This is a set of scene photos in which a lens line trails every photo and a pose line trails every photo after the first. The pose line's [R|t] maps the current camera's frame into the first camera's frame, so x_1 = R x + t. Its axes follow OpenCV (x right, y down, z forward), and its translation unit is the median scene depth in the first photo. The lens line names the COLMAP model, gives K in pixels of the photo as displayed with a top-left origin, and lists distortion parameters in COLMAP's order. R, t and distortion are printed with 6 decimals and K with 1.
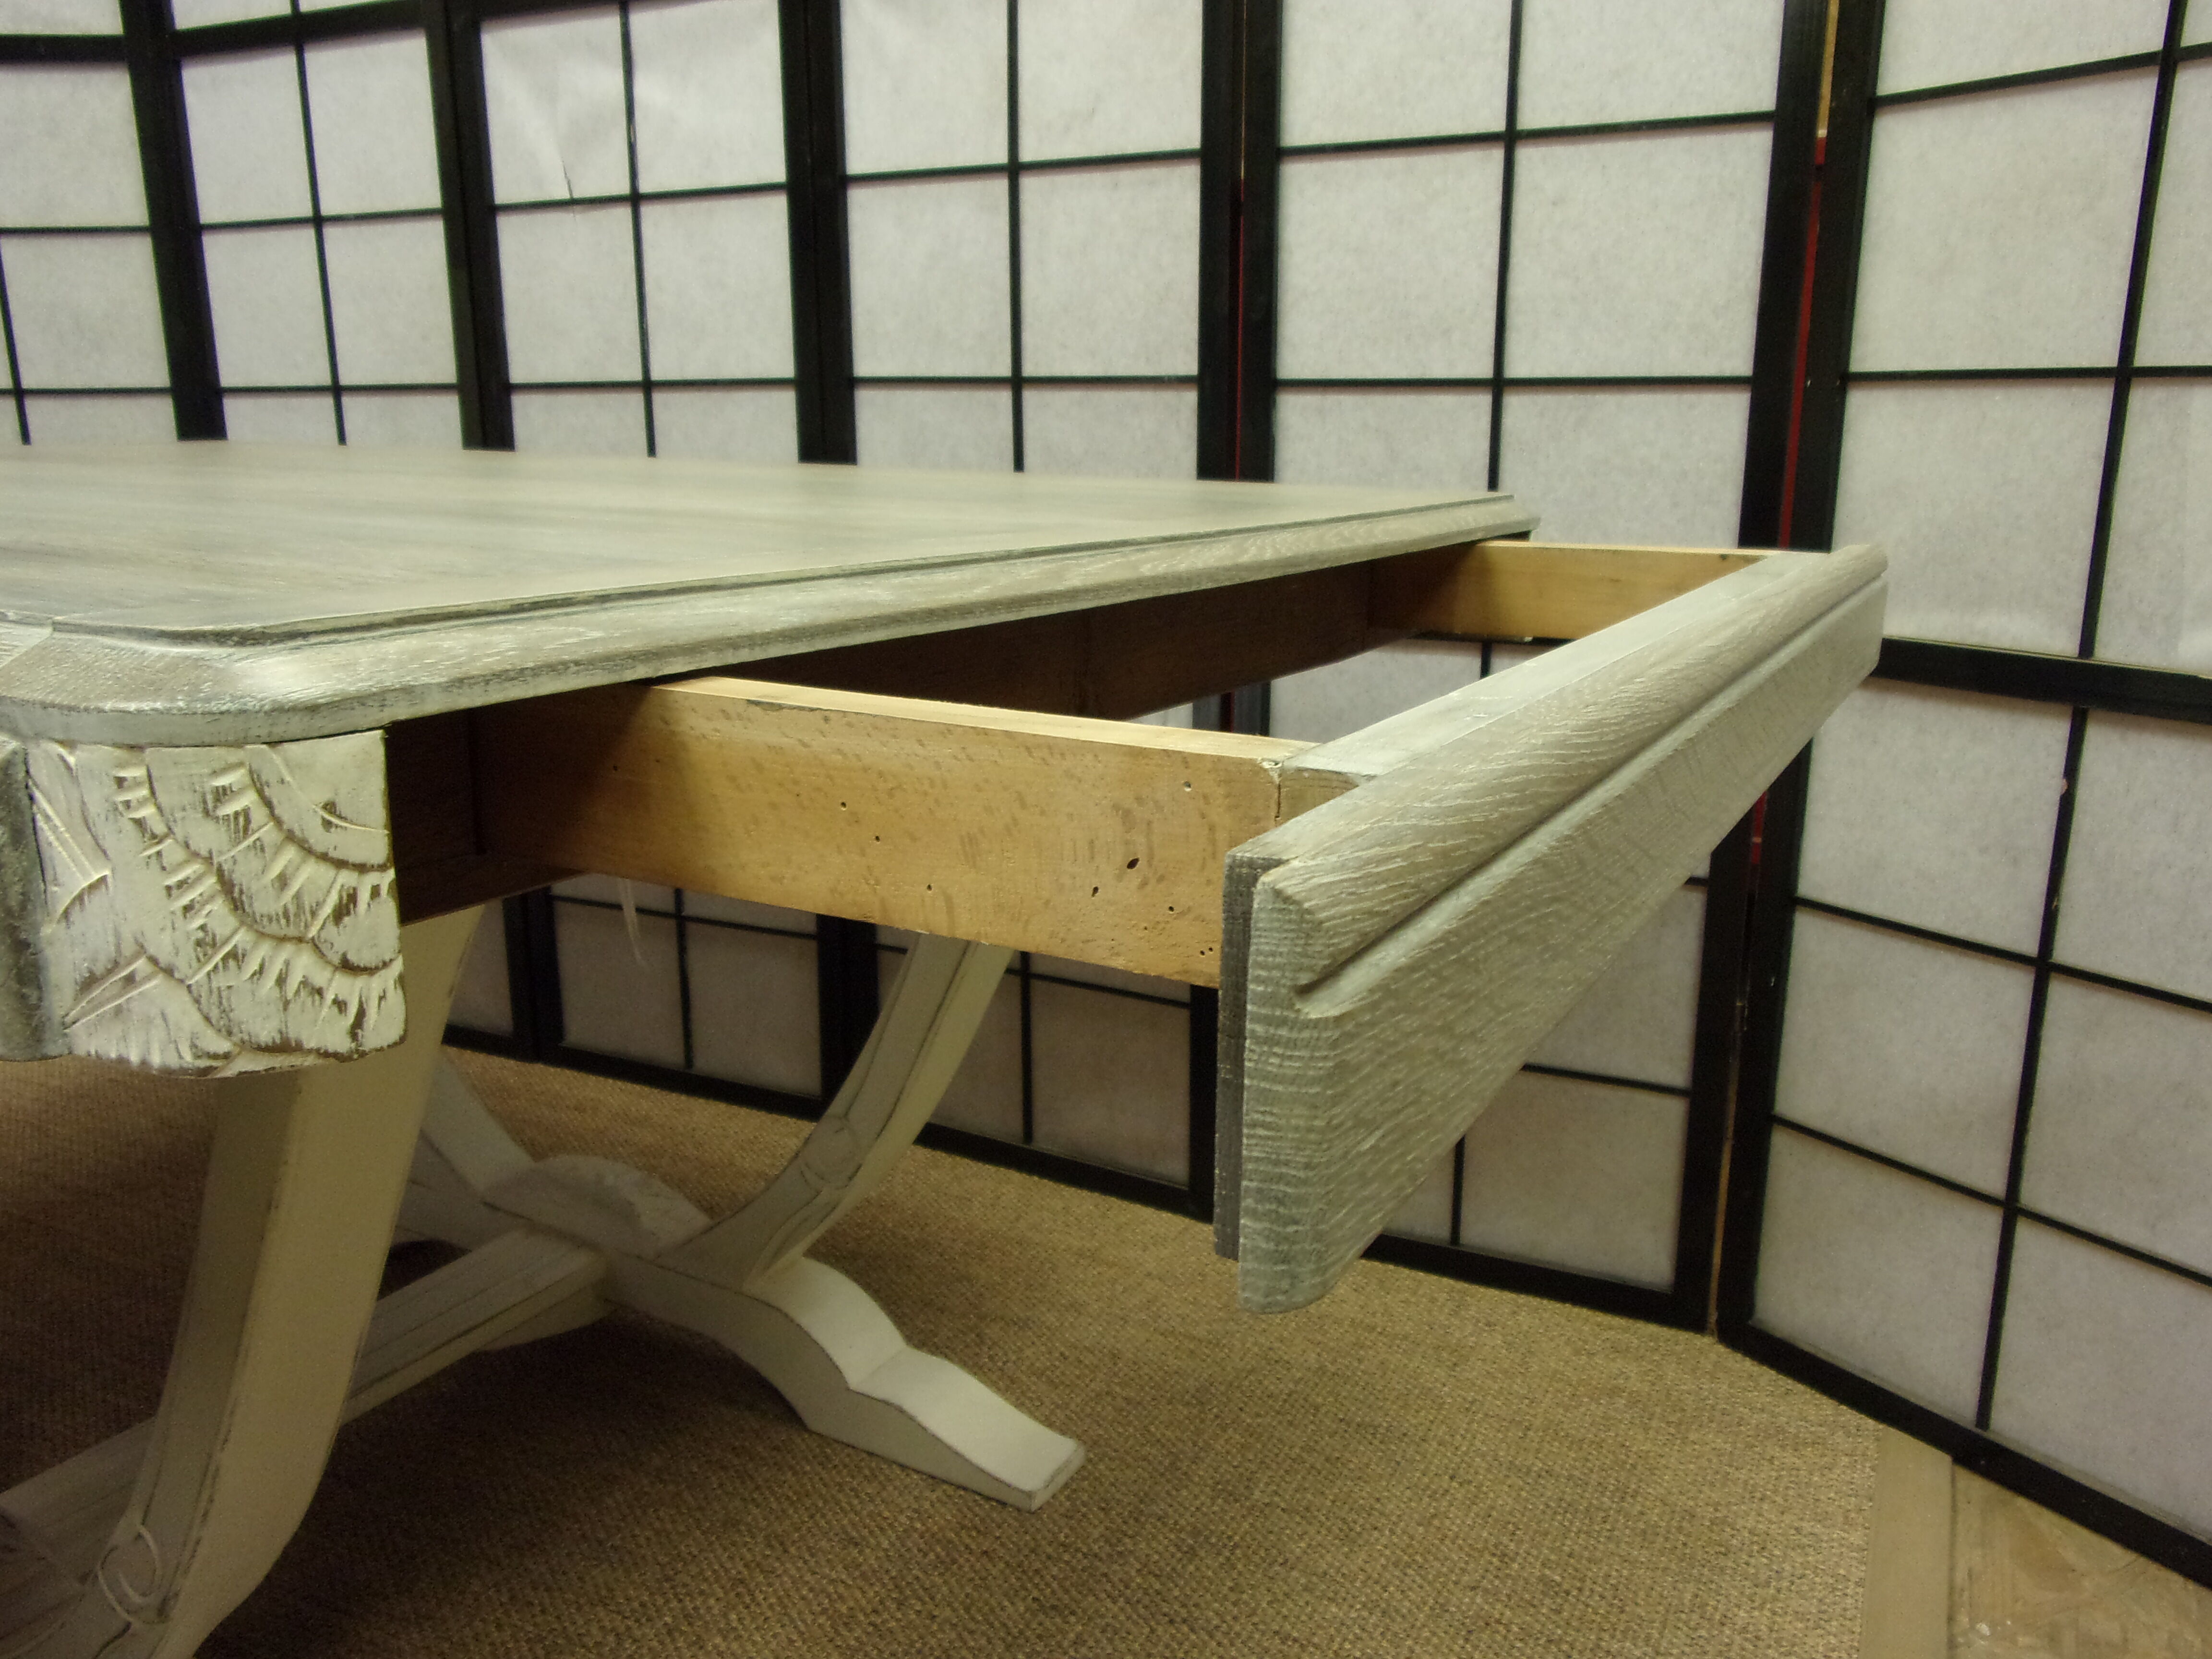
lens RADIAL K [[1696.2, 0, 1101.8], [0, 1696.2, 819.0], [0, 0, 1]] dist [-0.005061, 0.001501]
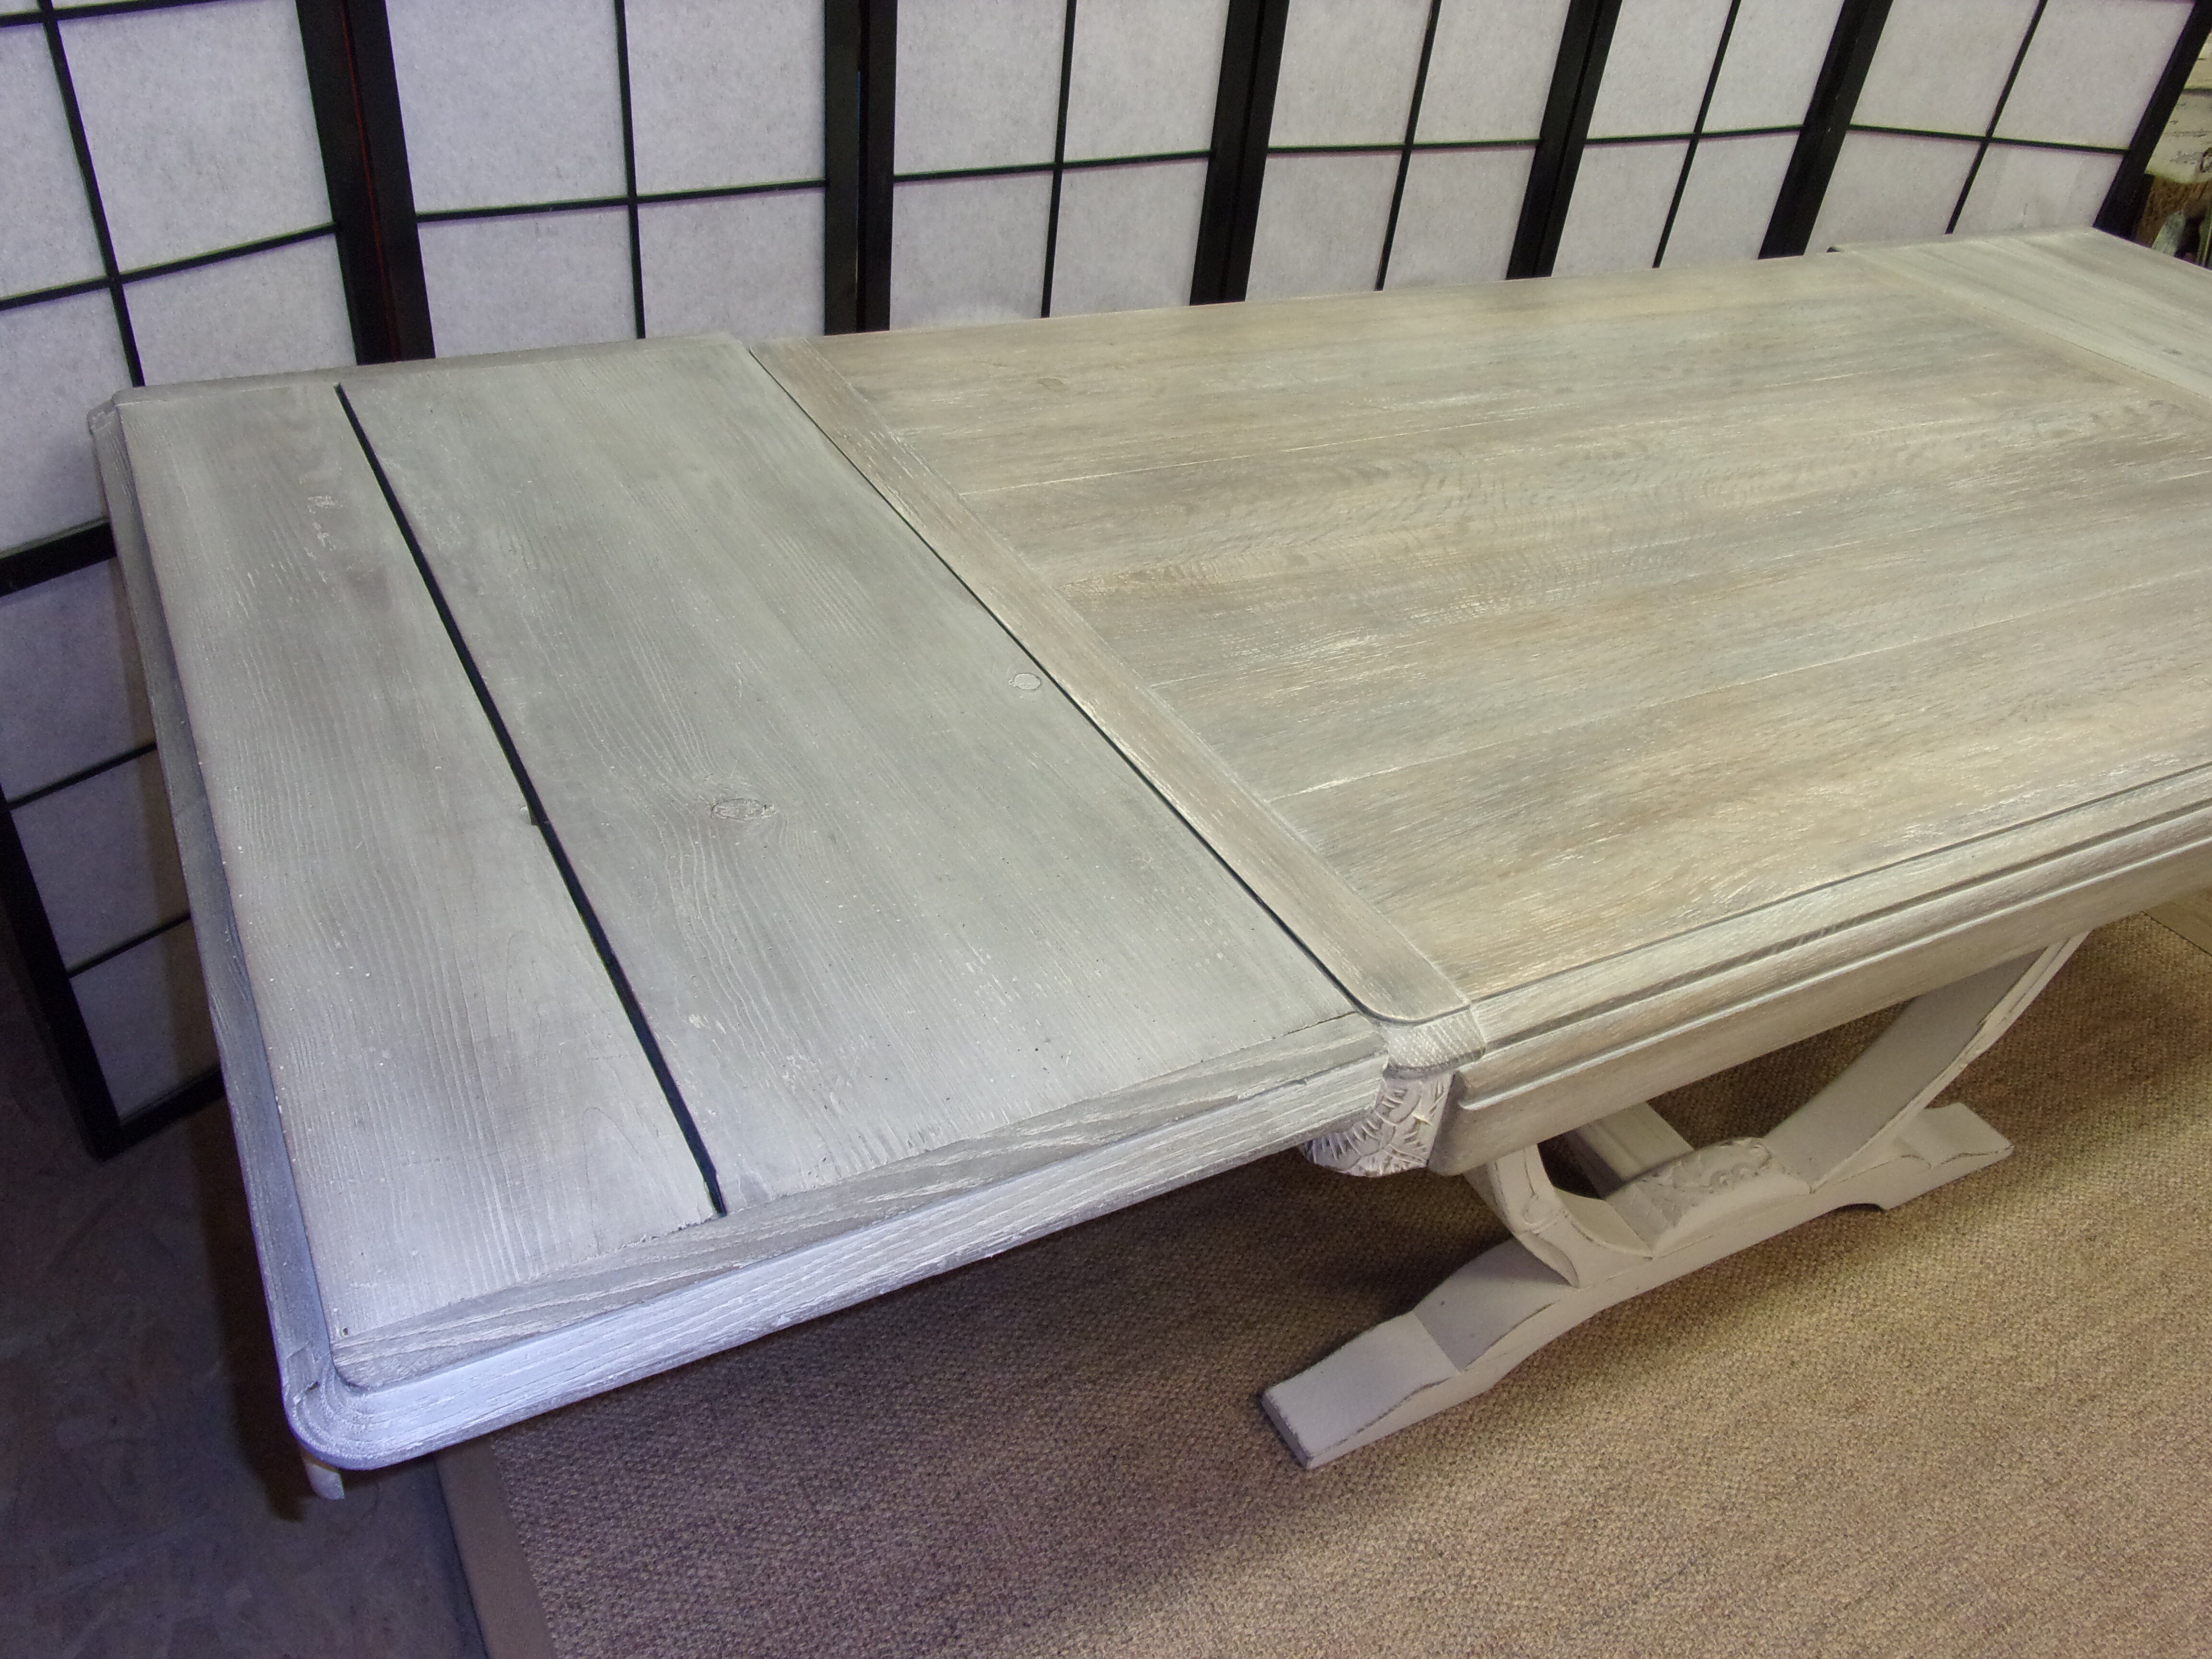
lens RADIAL K [[1721.1, 0, 1108.0], [0, 1721.1, 835.4], [0, 0, 1]] dist [0.005170, 0.001856]
pose [[0.550471, -0.451059, 0.702515, -1.465443], [0.108306, 0.872955, 0.475626, -0.504448], [-0.827799, -0.185732, 0.529389, 0.478039]]
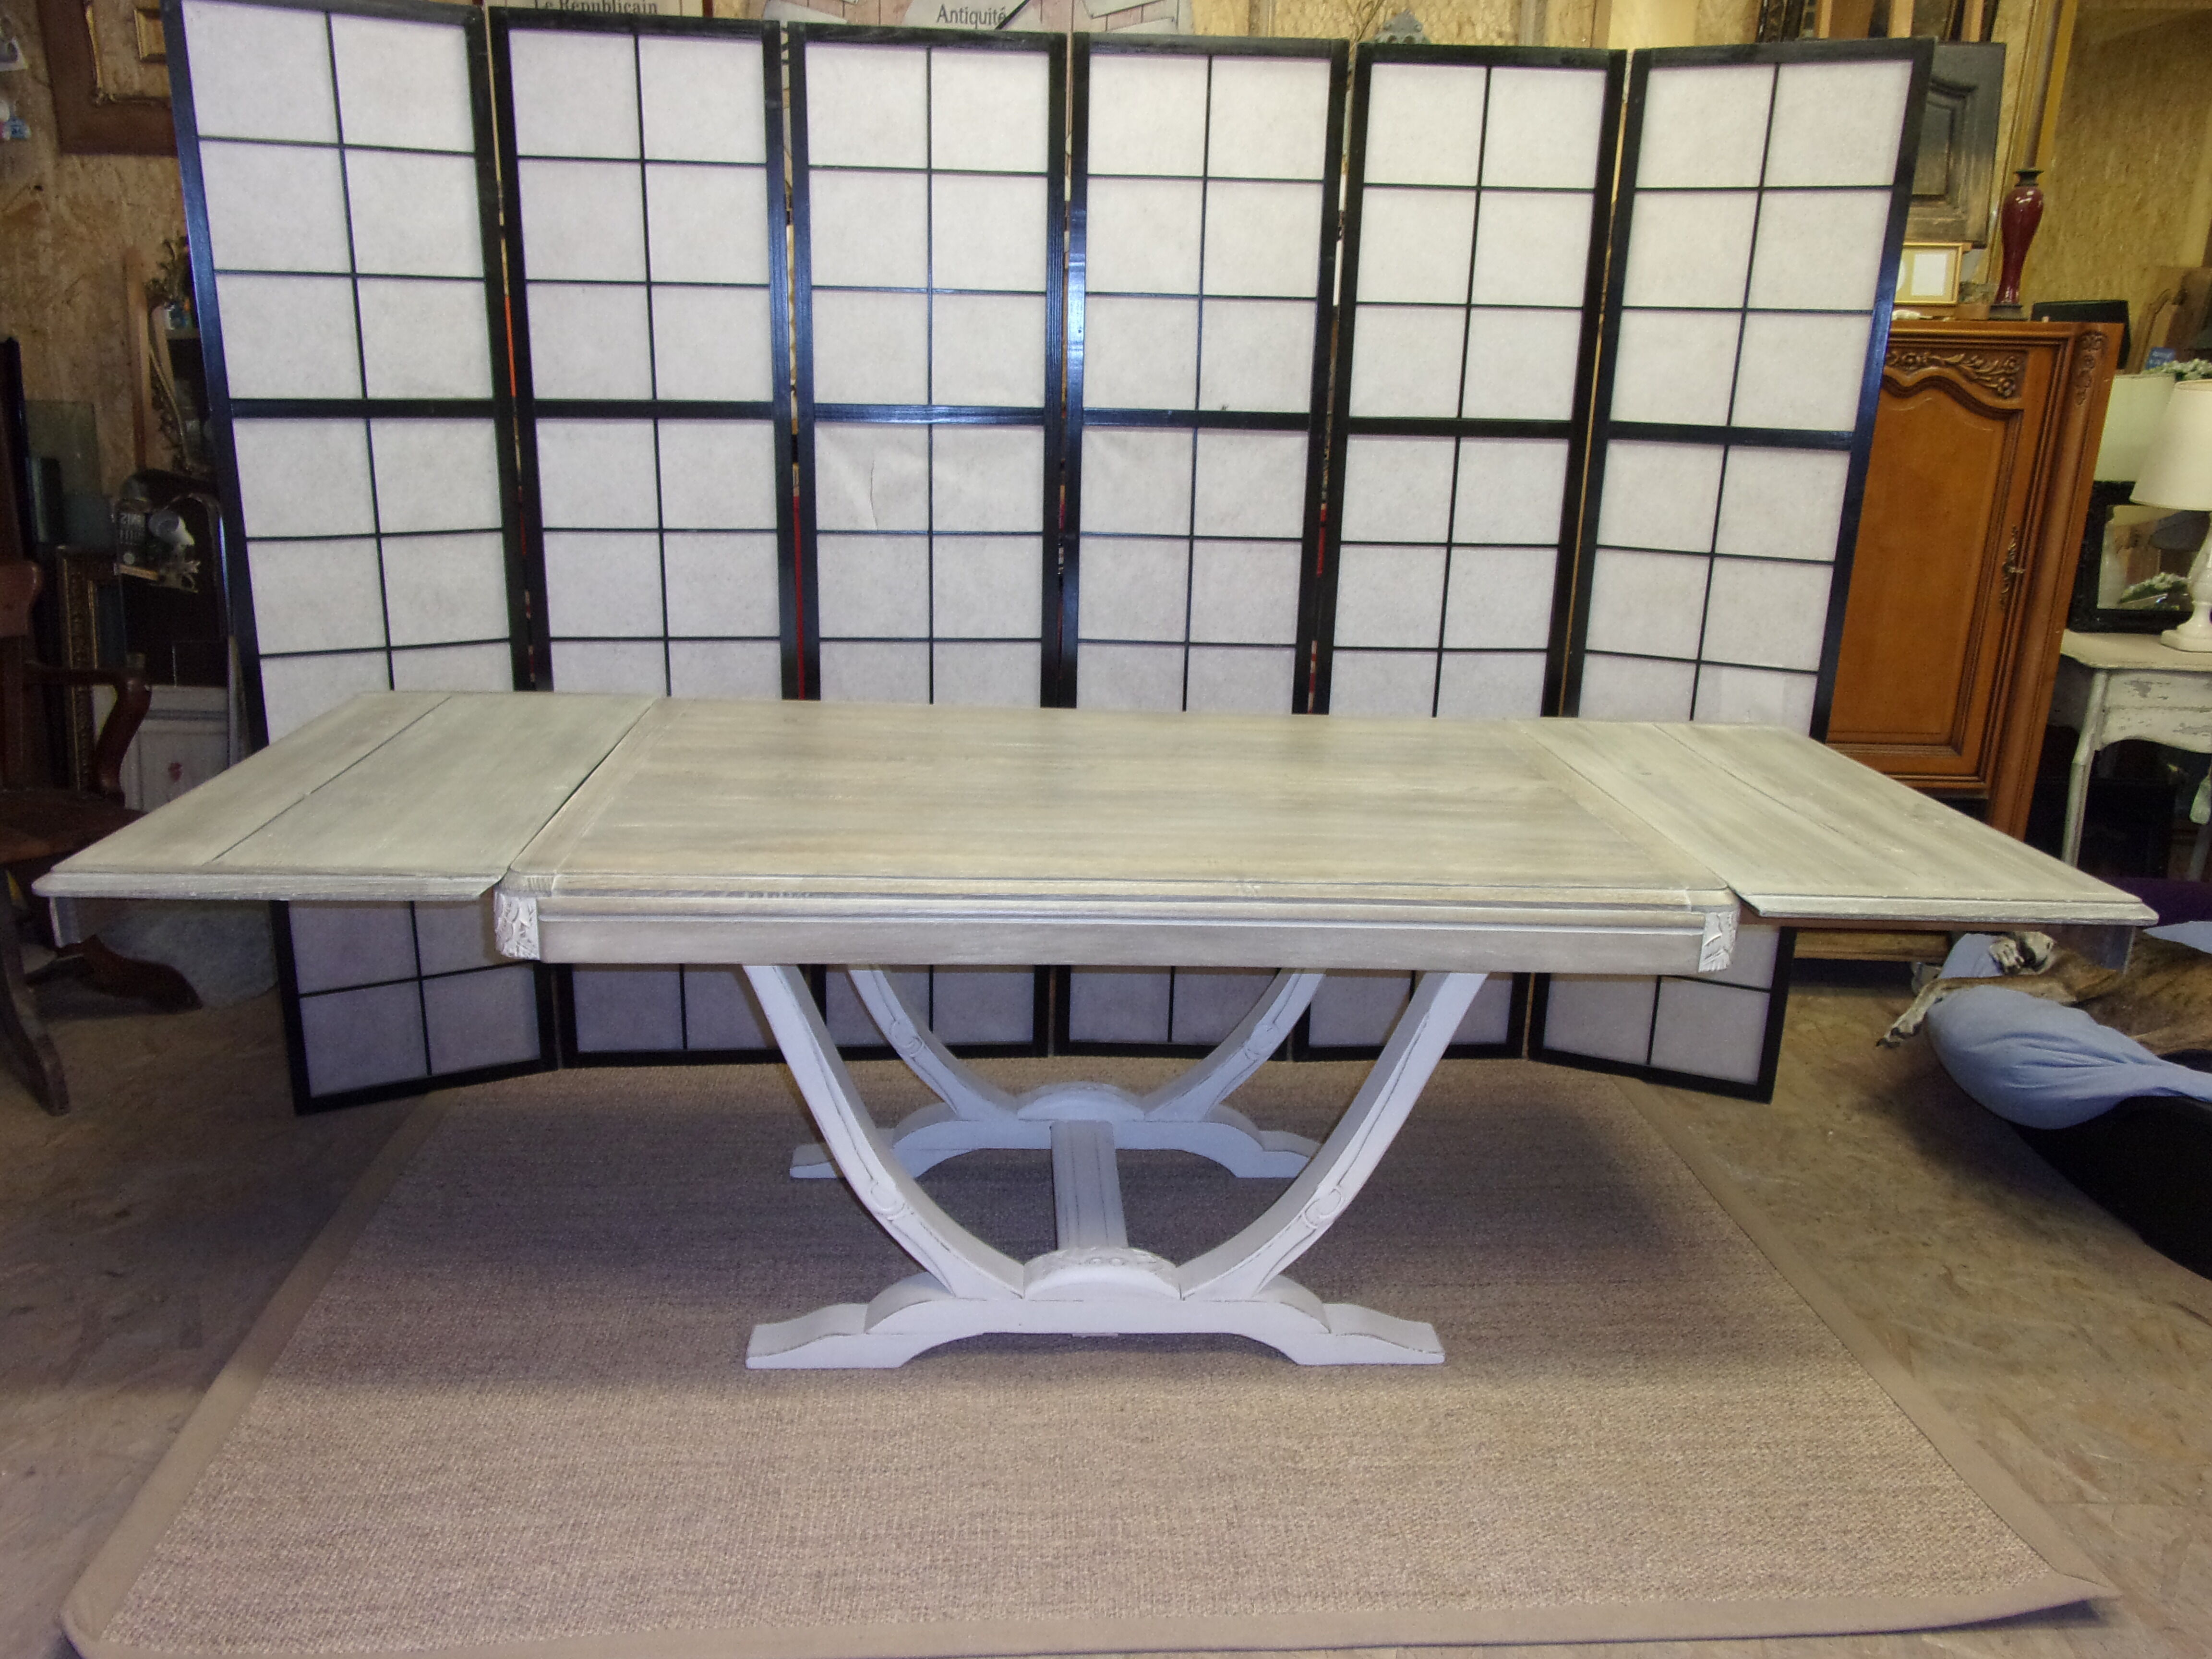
lens RADIAL K [[1734.2, 0, 1106.0], [0, 1734.2, 829.5], [0, 0, 1]] dist [0.056168, -0.199645]
pose [[0.854696, -0.122413, 0.504489, -1.301051], [0.099387, 0.992410, 0.072426, -0.228483], [-0.509526, -0.011763, 0.860375, -0.728943]]
